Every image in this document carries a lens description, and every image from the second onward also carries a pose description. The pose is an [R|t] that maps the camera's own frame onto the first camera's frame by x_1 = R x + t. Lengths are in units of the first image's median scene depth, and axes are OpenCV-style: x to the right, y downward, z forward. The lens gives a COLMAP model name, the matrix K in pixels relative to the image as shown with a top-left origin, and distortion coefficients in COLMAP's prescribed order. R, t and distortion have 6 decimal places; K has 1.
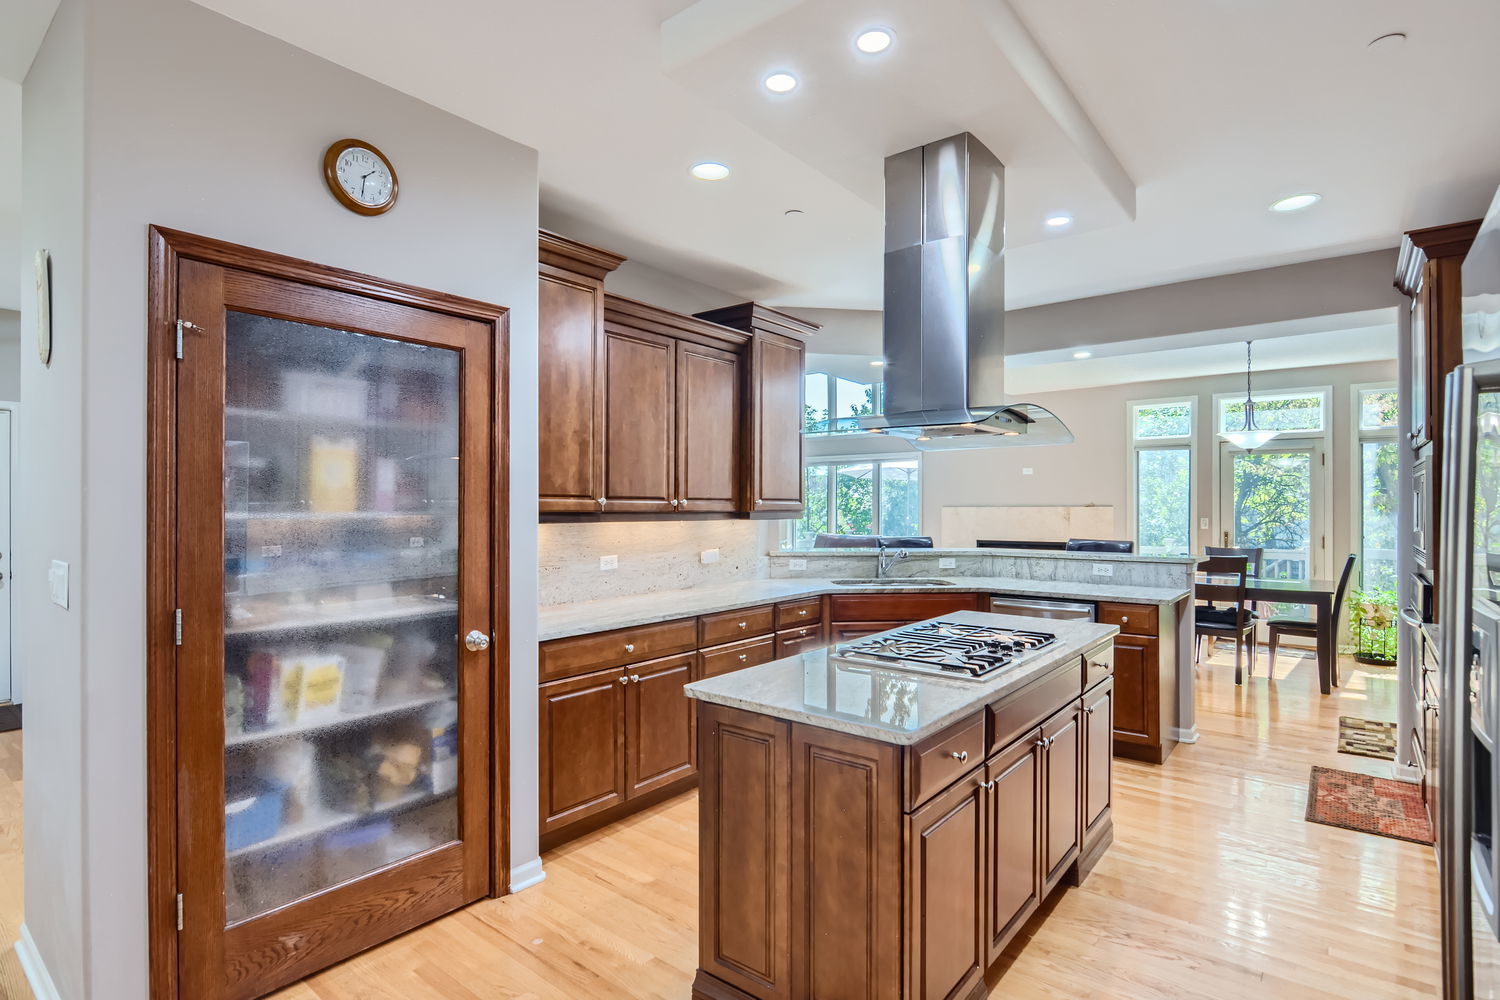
lens RADIAL K [[765.5, 0, 756.7], [0, 765.5, 503.1], [0, 0, 1]] dist [-0.003180, -0.001794]
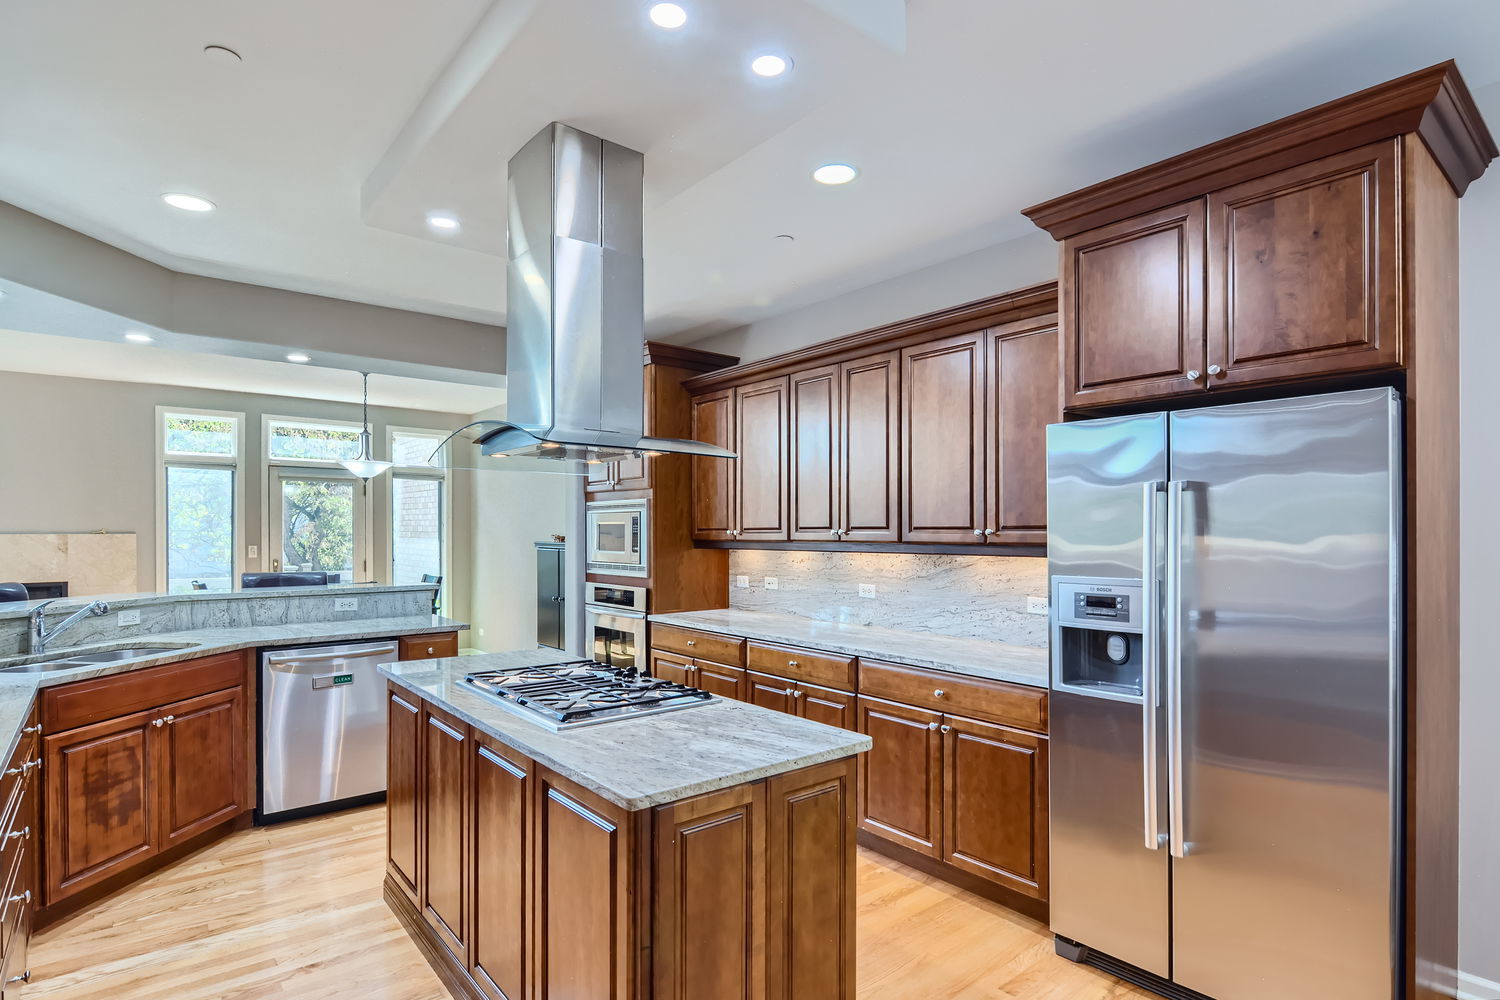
lens RADIAL K [[765.5, 0, 776.5], [0, 765.5, 537.6], [0, 0, 1]] dist [-0.003180, -0.001794]
pose [[0.203433, -0.007937, 0.979057, -0.307314], [-0.004248, 0.999951, 0.008989, -0.001882], [-0.979080, -0.005988, 0.203389, 0.299869]]
